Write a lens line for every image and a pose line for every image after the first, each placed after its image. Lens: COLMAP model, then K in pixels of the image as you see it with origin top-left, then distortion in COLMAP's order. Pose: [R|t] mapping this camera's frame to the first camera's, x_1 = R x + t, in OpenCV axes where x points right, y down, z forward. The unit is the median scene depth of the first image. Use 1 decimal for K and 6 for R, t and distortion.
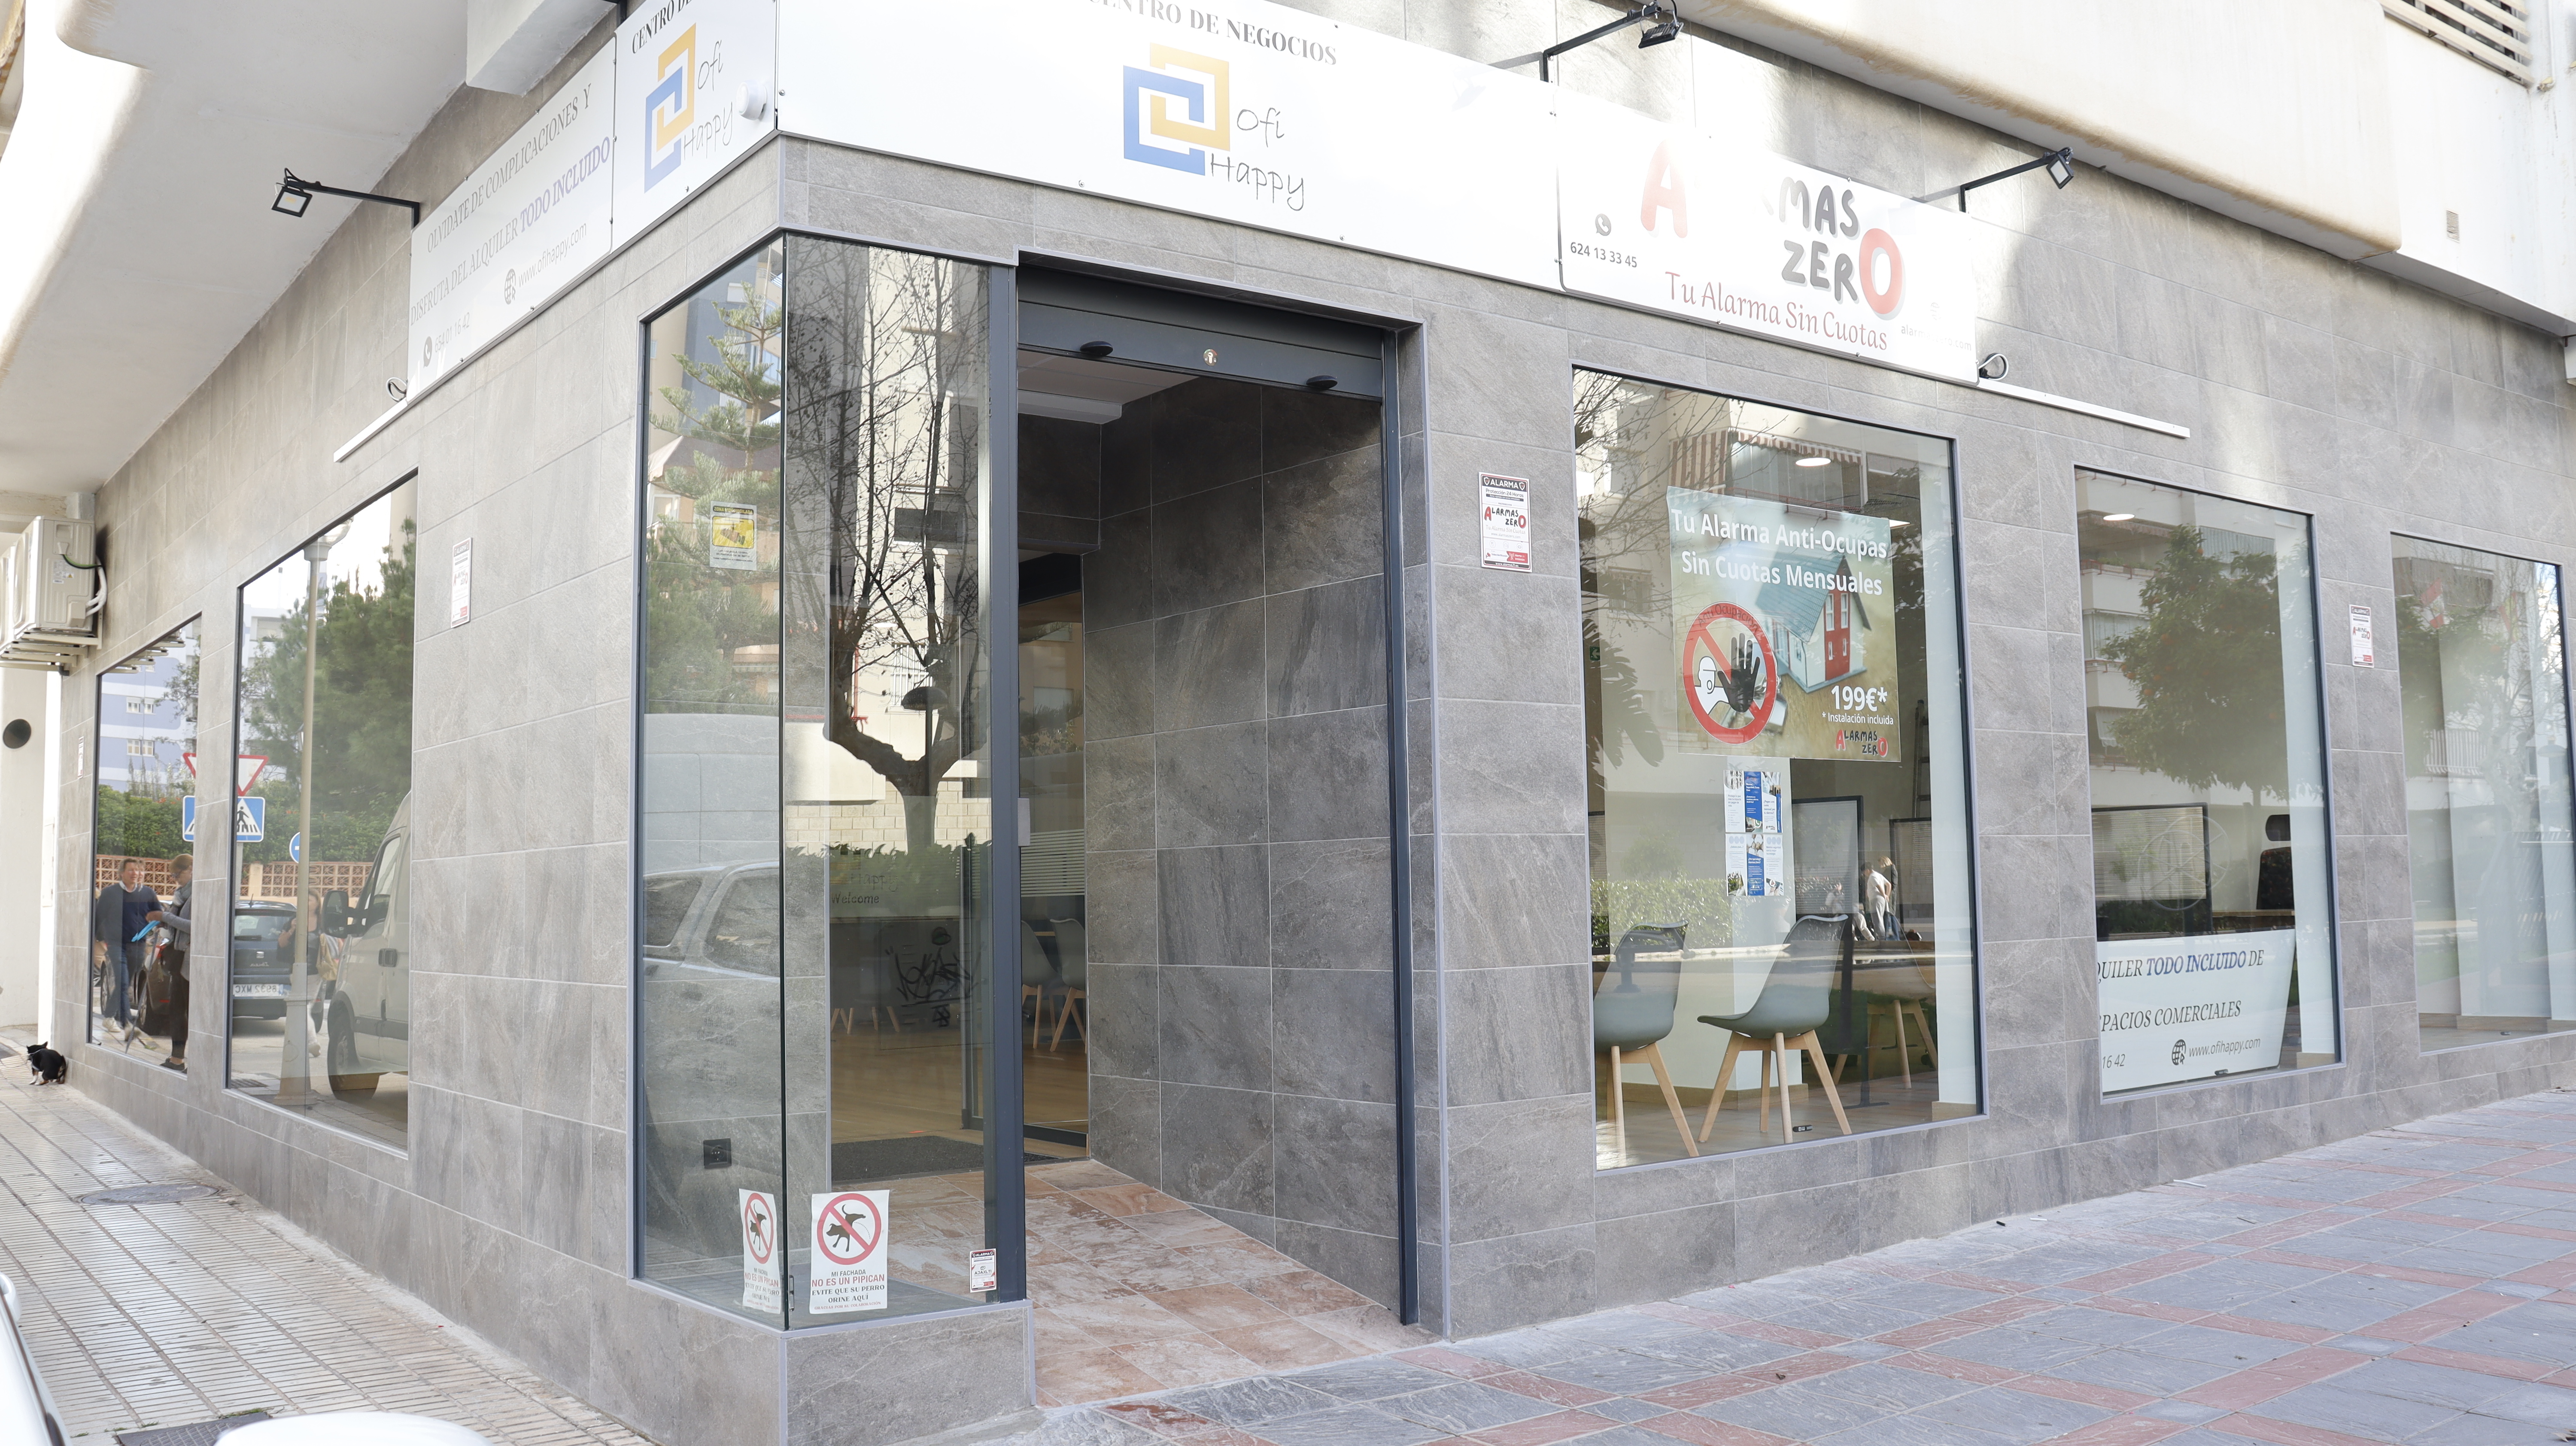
lens RADIAL K [[2128.7, 0, 1287.4], [0, 2128.7, 729.3], [0, 0, 1]] dist [-0.176302, 0.164910]
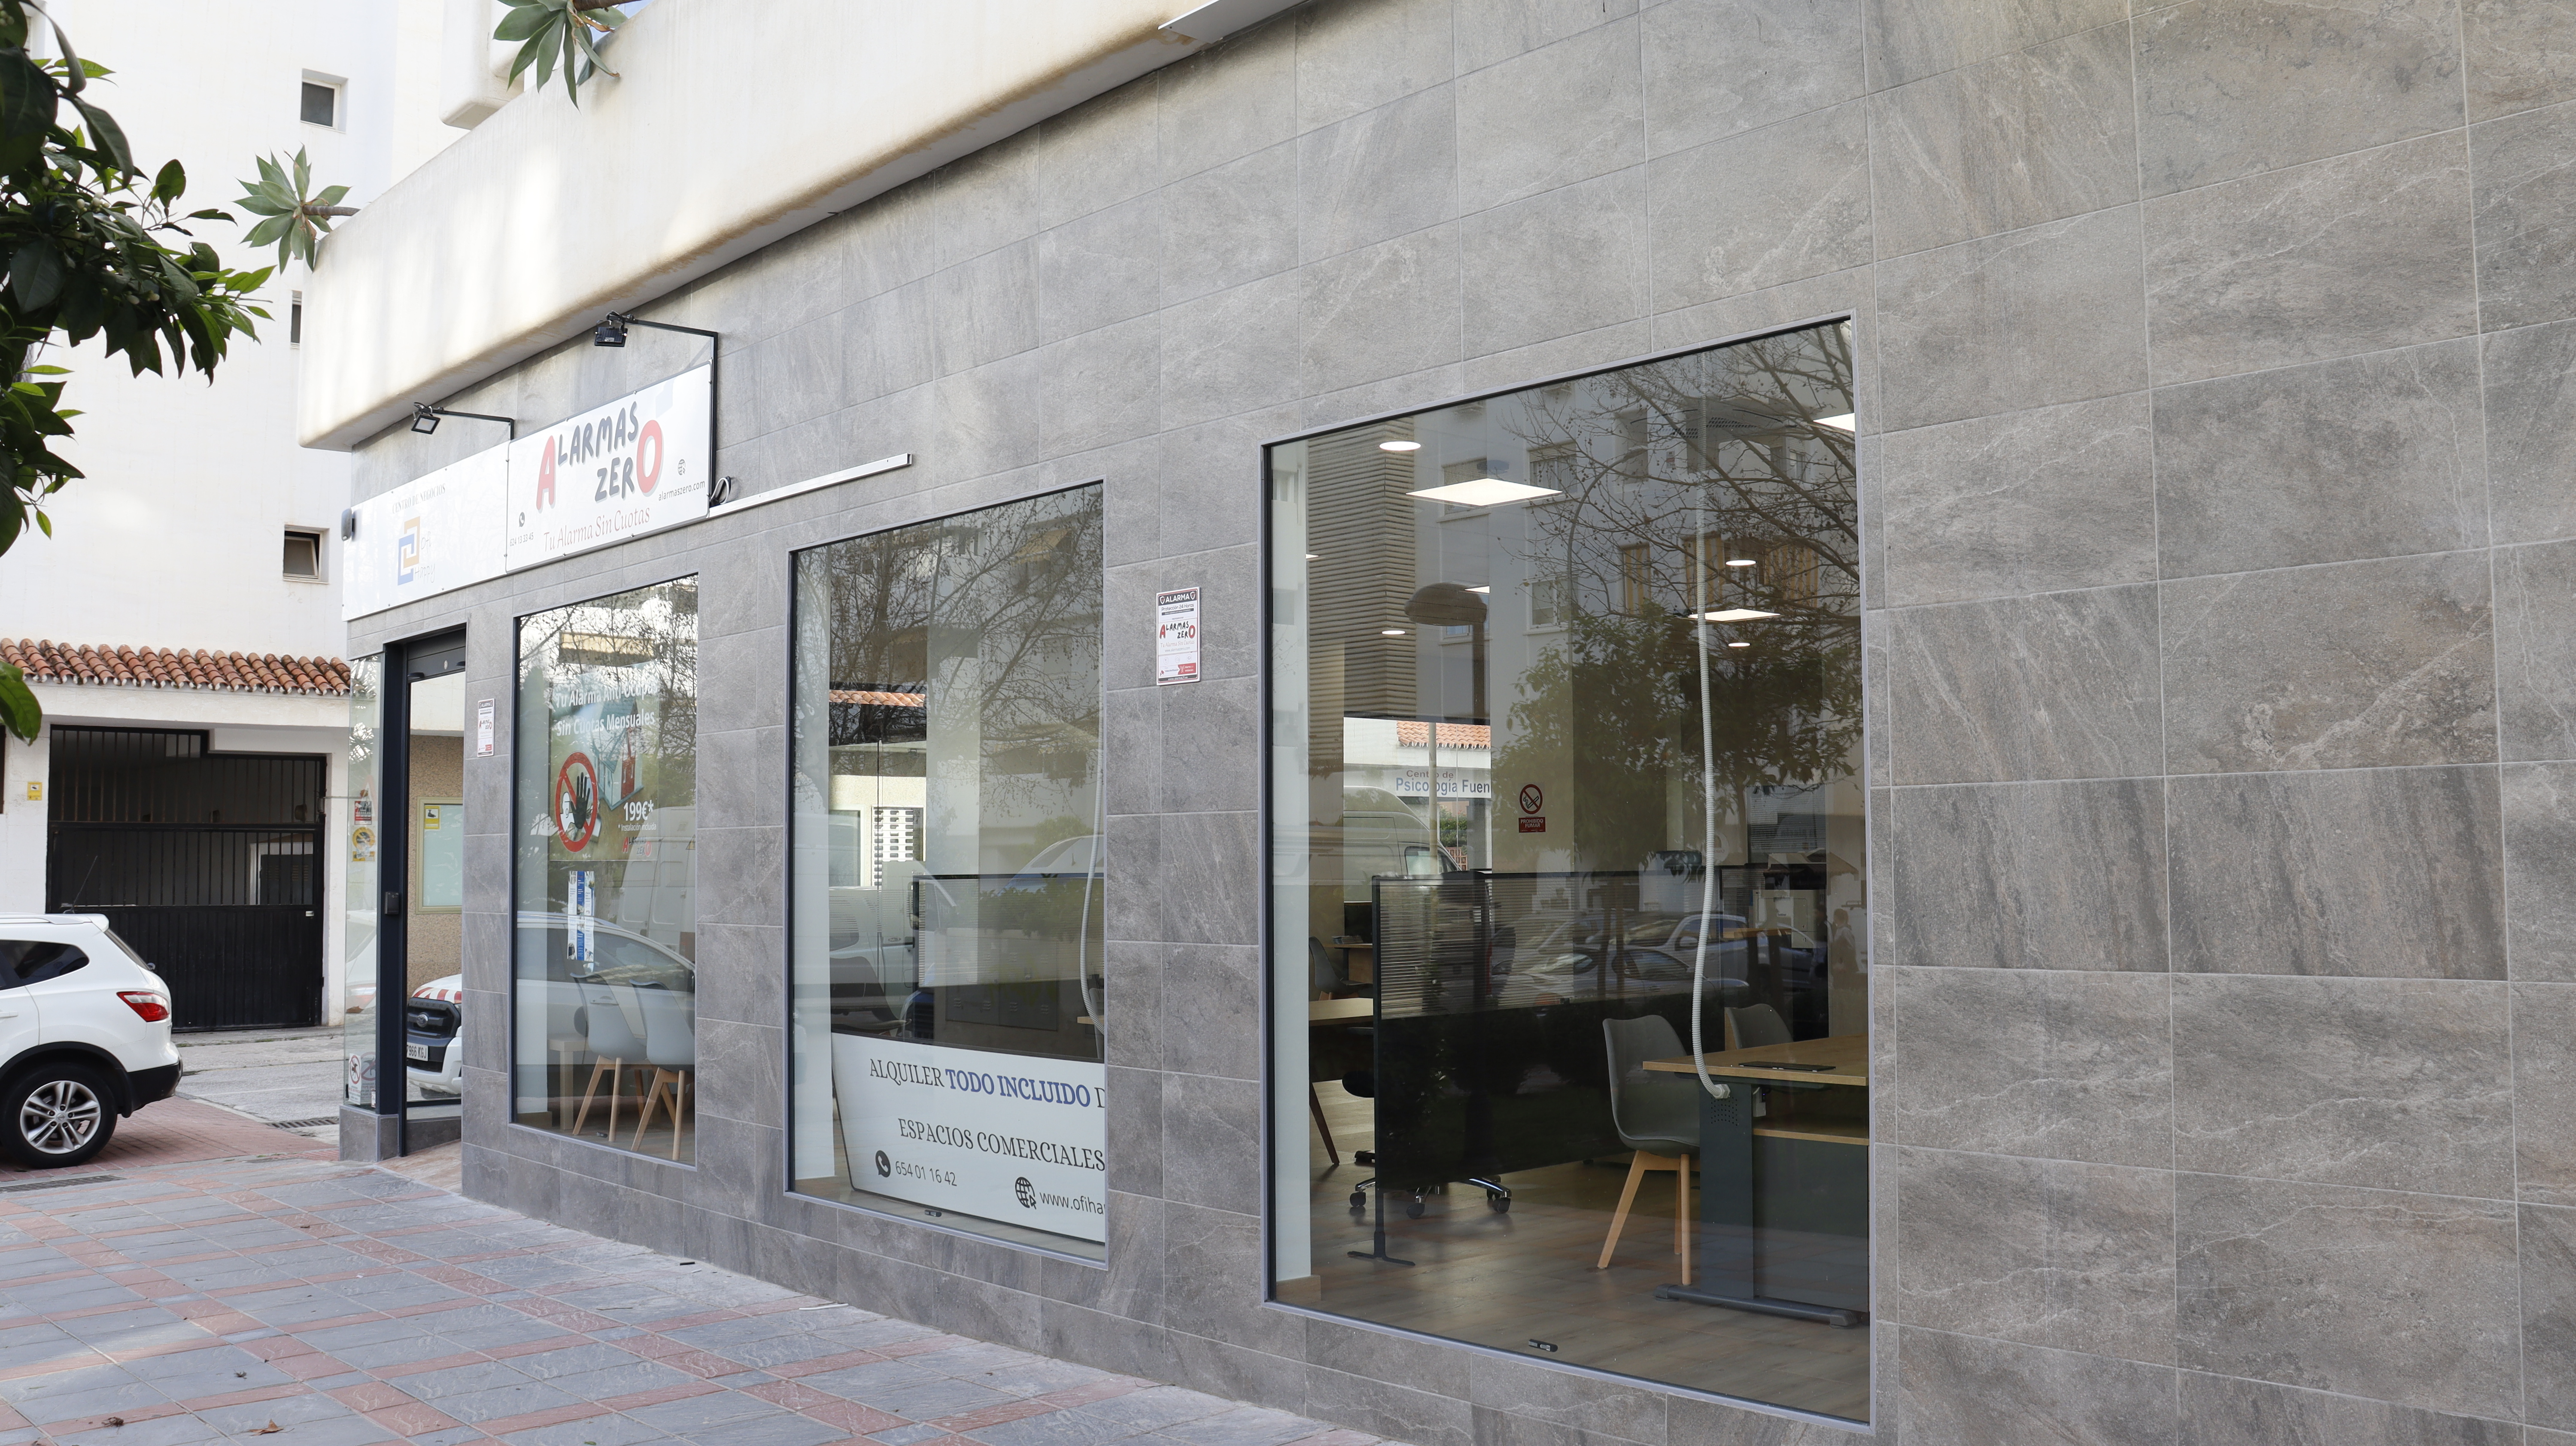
lens RADIAL K [[2128.7, 0, 1287.4], [0, 2128.7, 729.3], [0, 0, 1]] dist [-0.176302, 0.164910]
pose [[0.103611, -0.044903, -0.993604, 1.465905], [0.084191, 0.995791, -0.036222, 0.013919], [0.991048, -0.079899, 0.106955, 1.175910]]
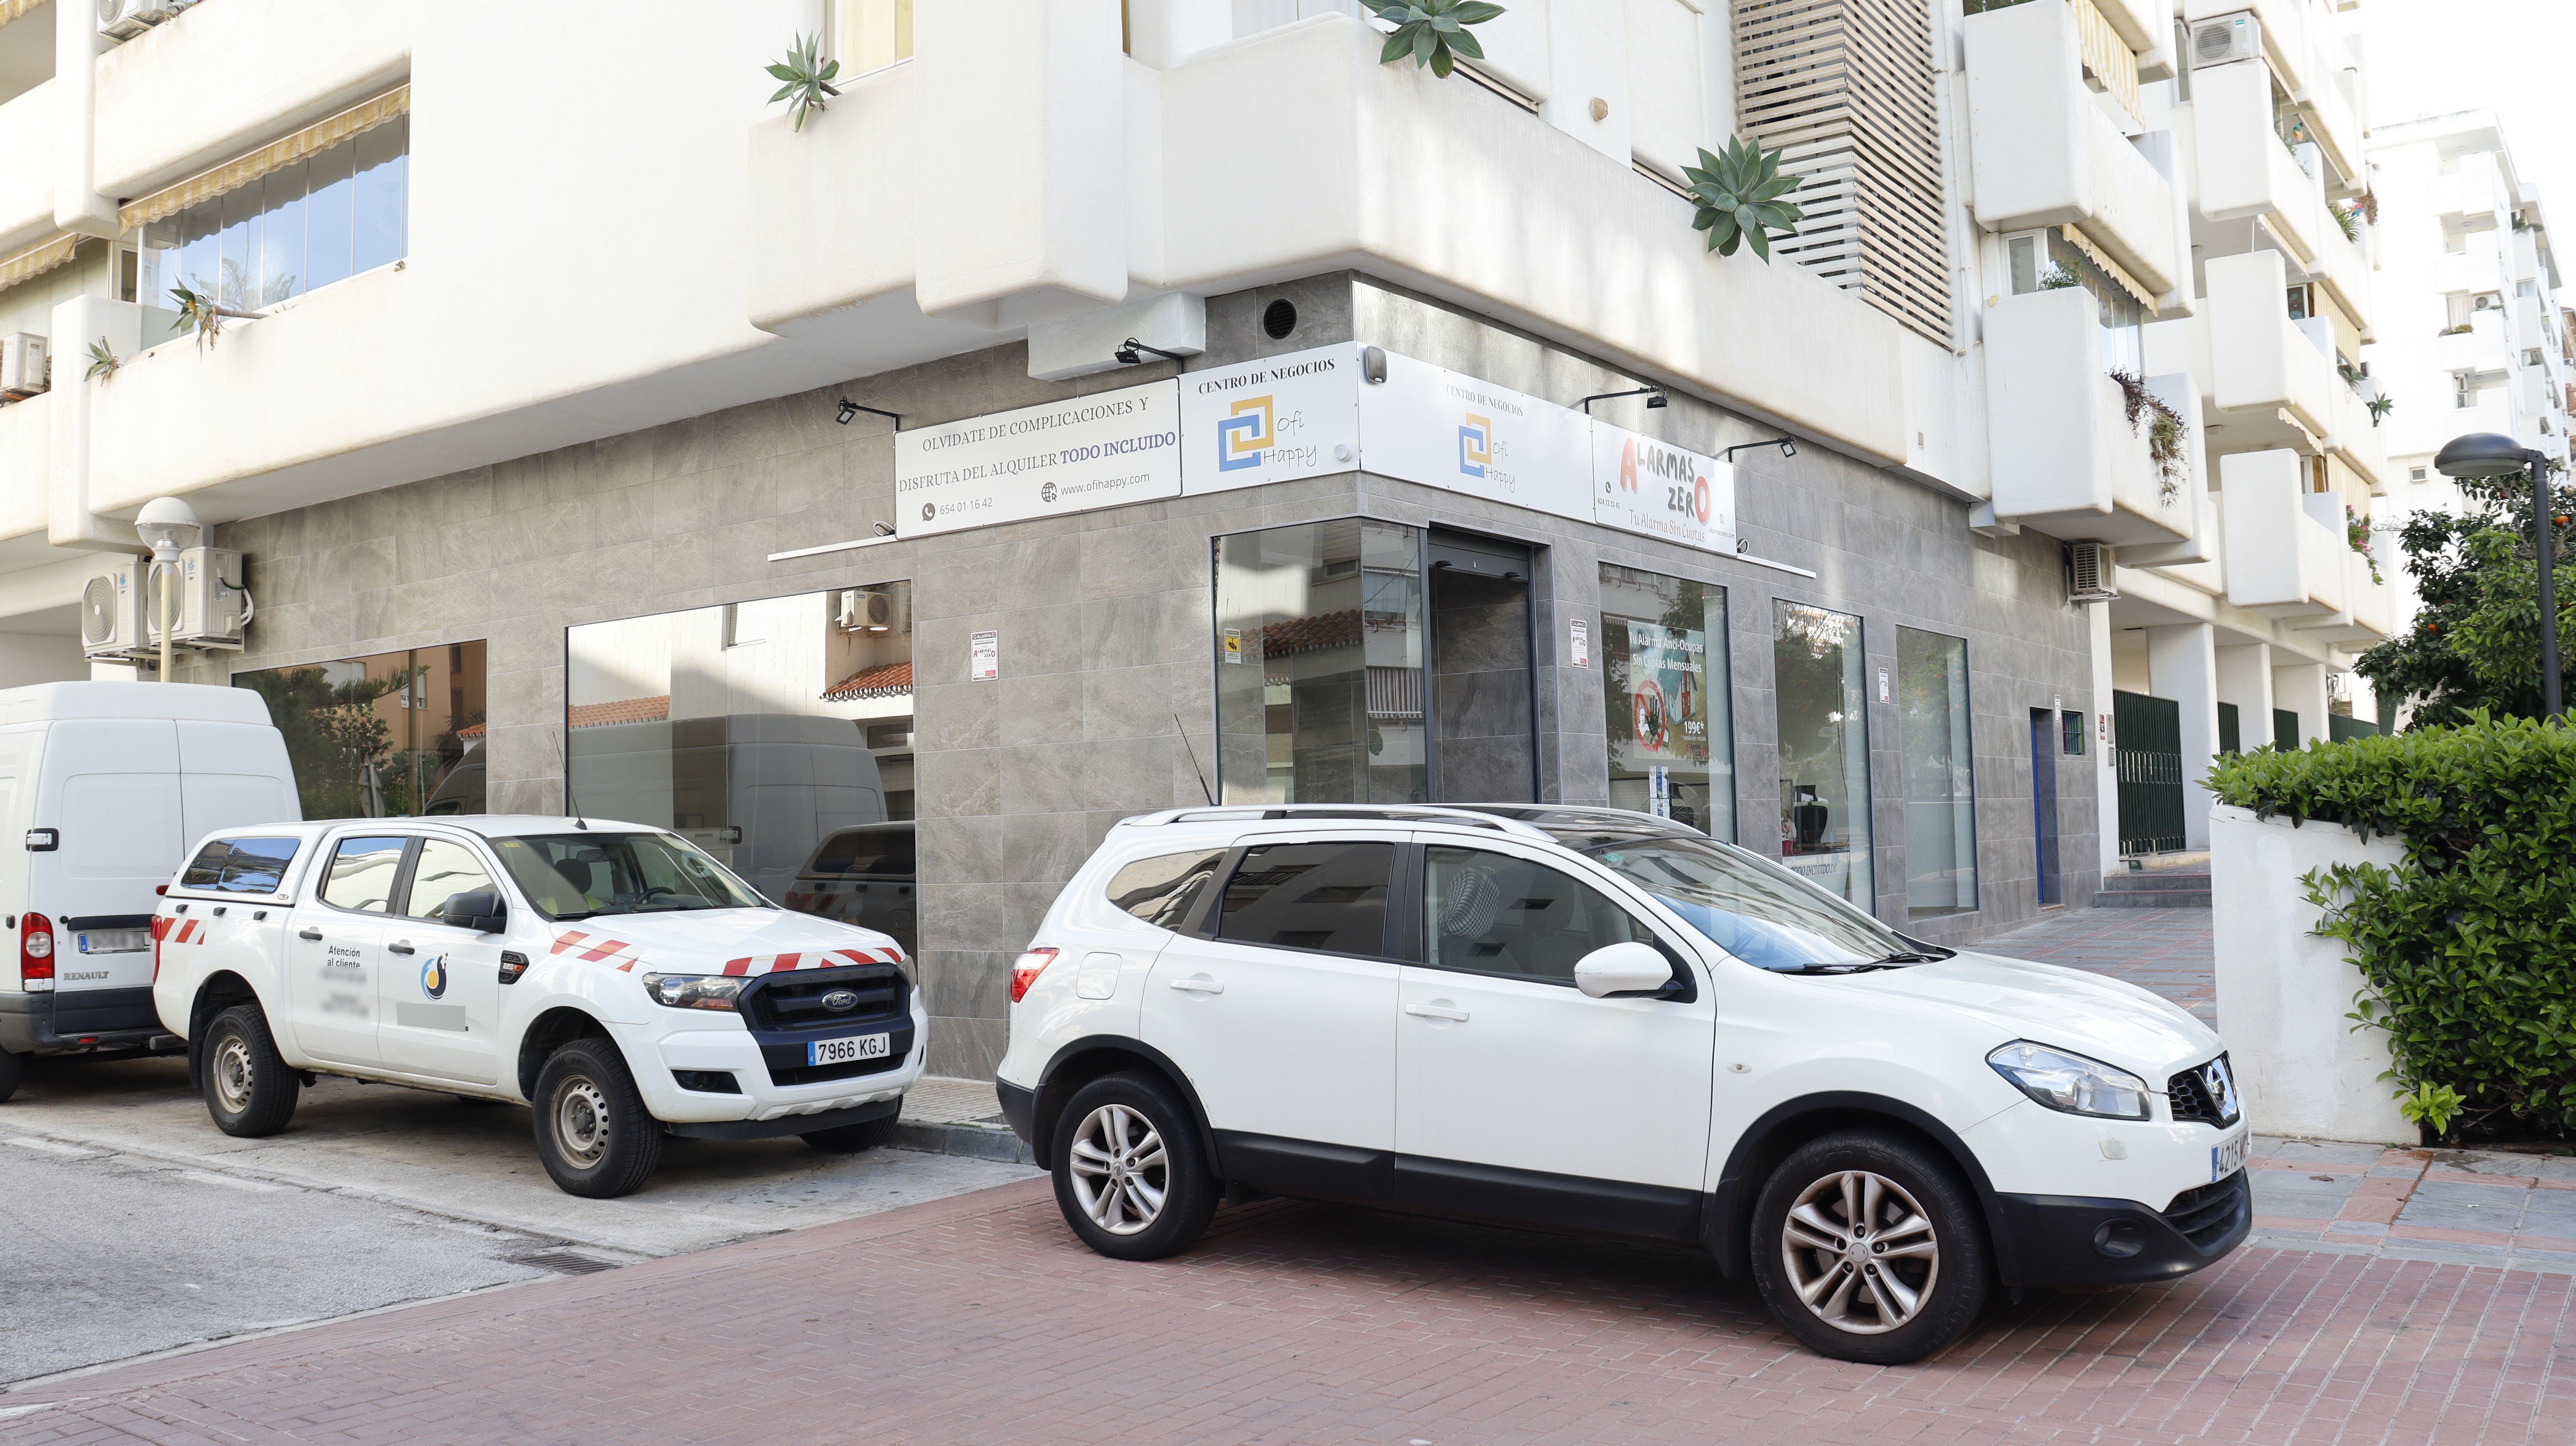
lens RADIAL K [[2128.7, 0, 1287.4], [0, 2128.7, 729.3], [0, 0, 1]] dist [-0.176302, 0.164910]
pose [[0.949012, 0.006549, 0.315173, -0.641307], [-0.012290, 0.999793, 0.016232, -0.037225], [-0.315001, -0.019278, 0.948896, -0.663473]]
